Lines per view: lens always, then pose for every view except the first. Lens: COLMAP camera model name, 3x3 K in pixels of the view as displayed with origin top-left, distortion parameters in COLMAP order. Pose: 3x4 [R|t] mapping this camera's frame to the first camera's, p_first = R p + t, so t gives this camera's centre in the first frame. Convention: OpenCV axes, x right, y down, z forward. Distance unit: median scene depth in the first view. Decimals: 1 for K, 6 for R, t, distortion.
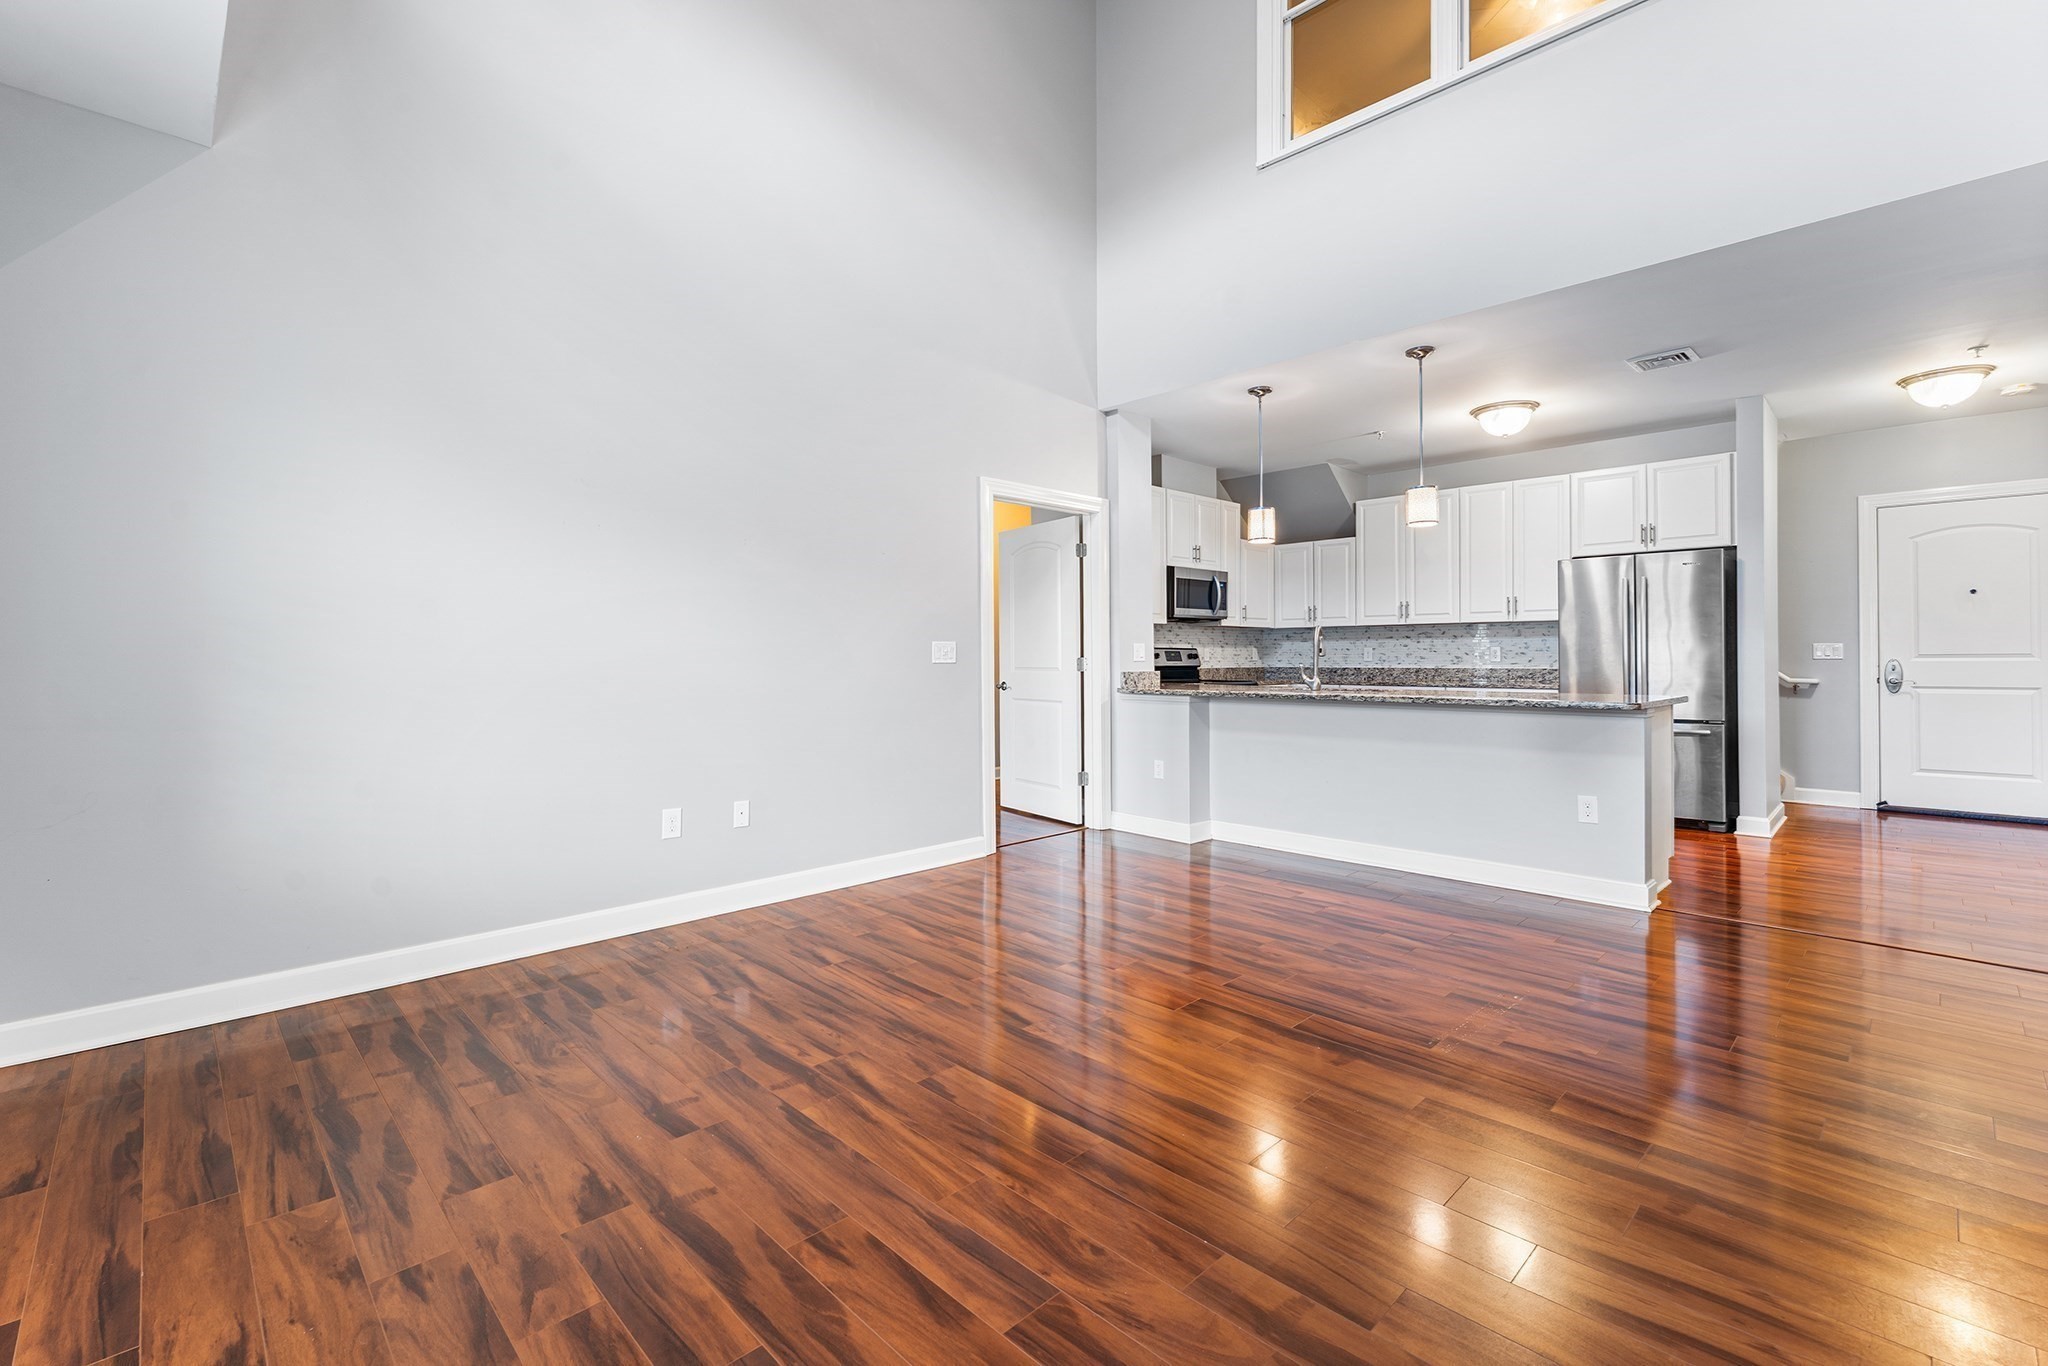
lens RADIAL K [[902.2, 0, 1062.1], [0, 902.2, 653.0], [0, 0, 1]] dist [-0.003685, -0.000197]
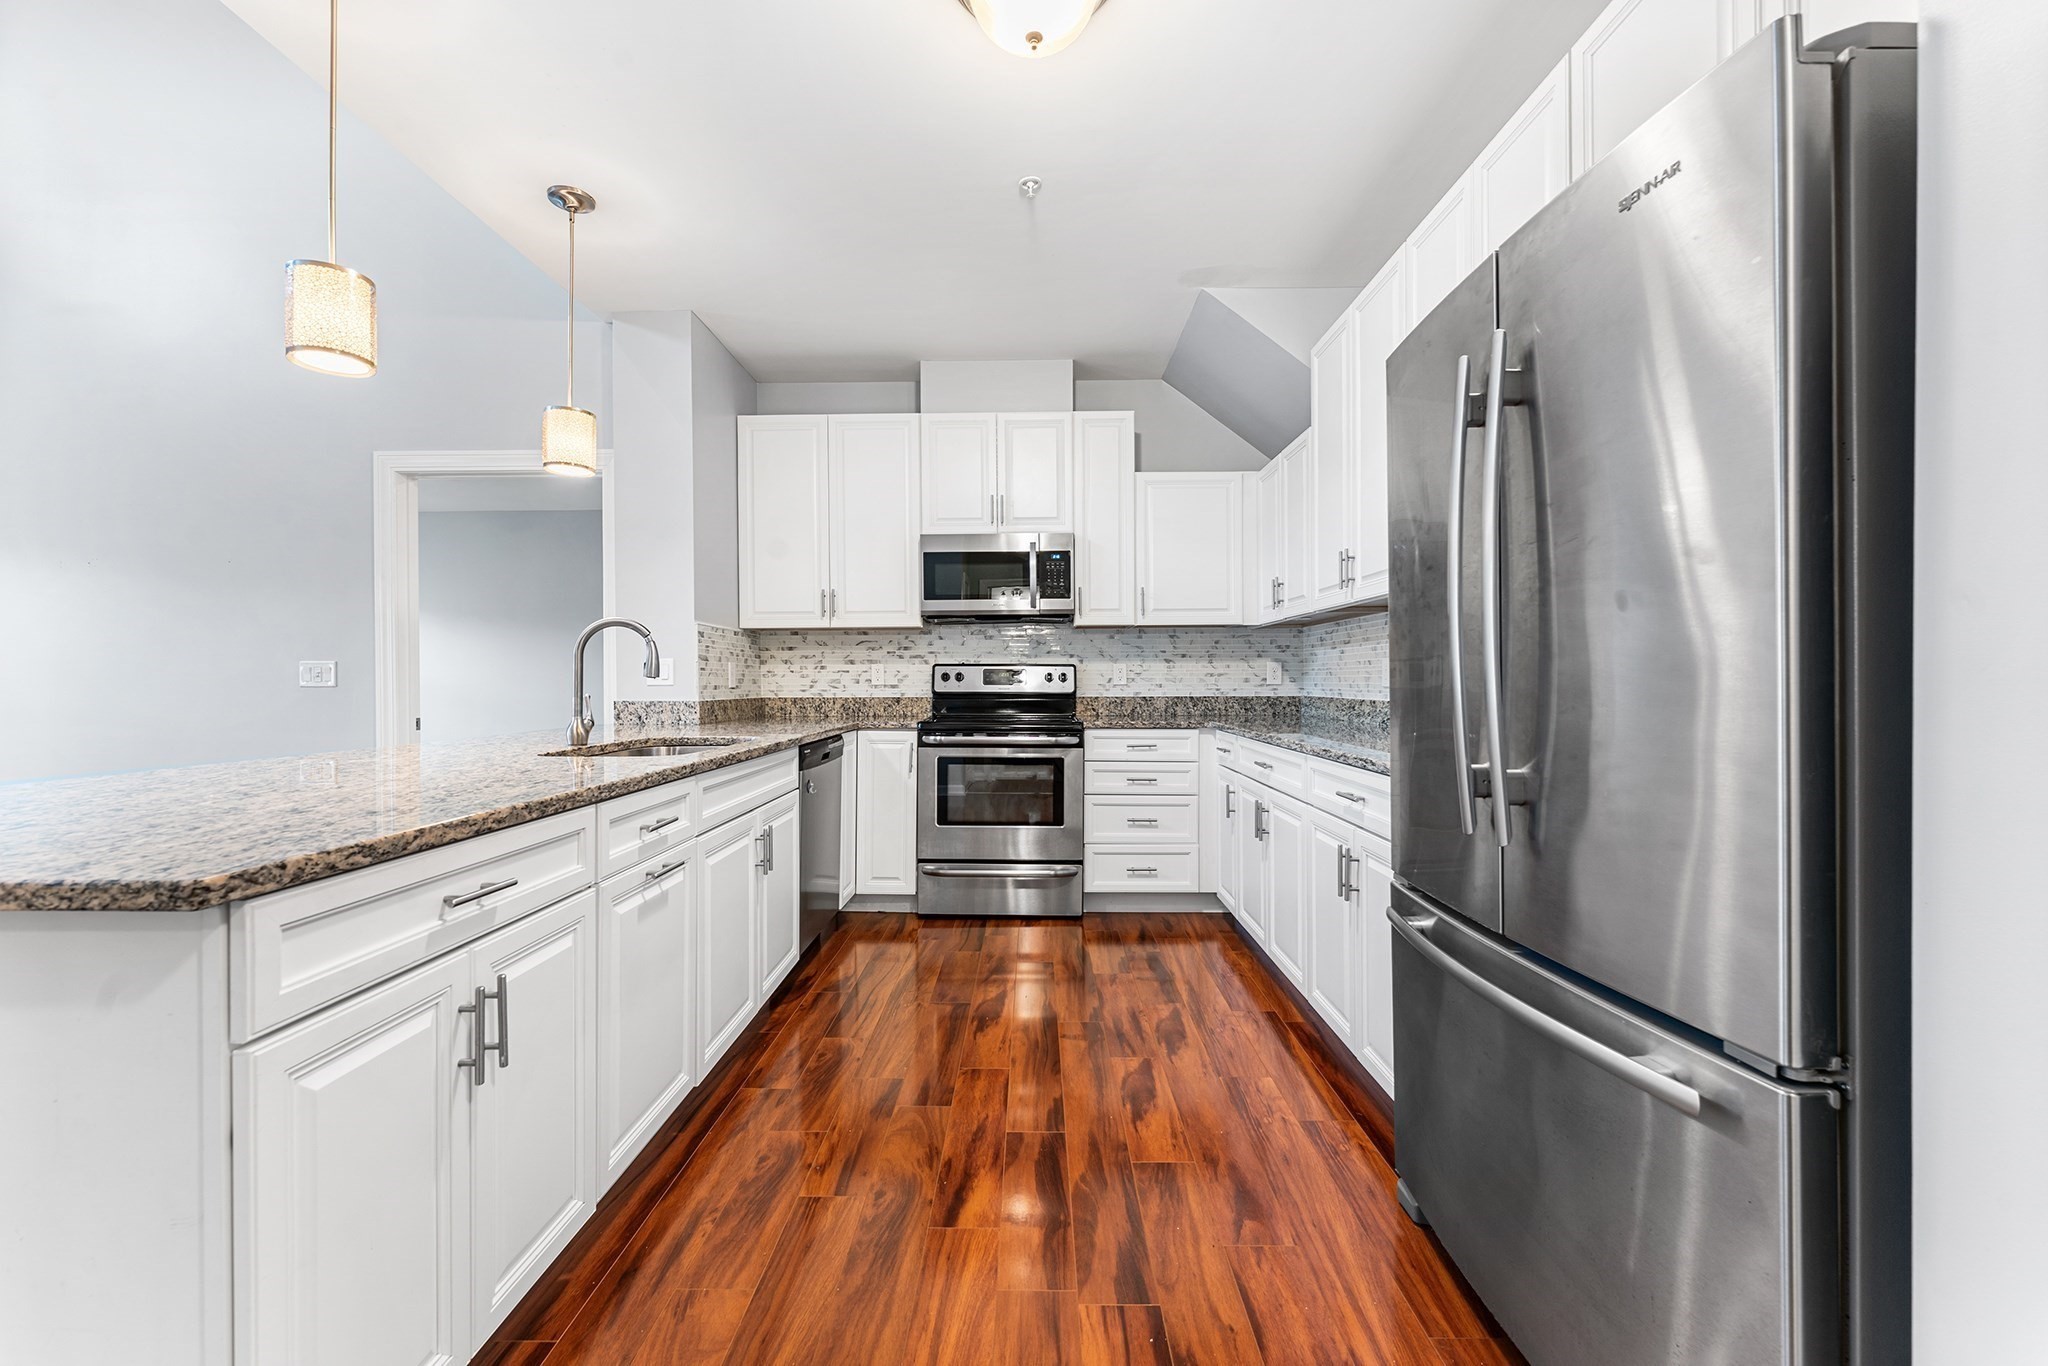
lens RADIAL K [[831.3, 0, 1025.6], [0, 831.3, 686.8], [0, 0, 1]] dist [-0.001556, -0.001223]
pose [[0.683974, 0.003377, -0.729499, 0.895504], [0.008107, 0.999892, 0.012229, 0.004388], [0.729461, -0.014278, 0.683873, 0.966608]]
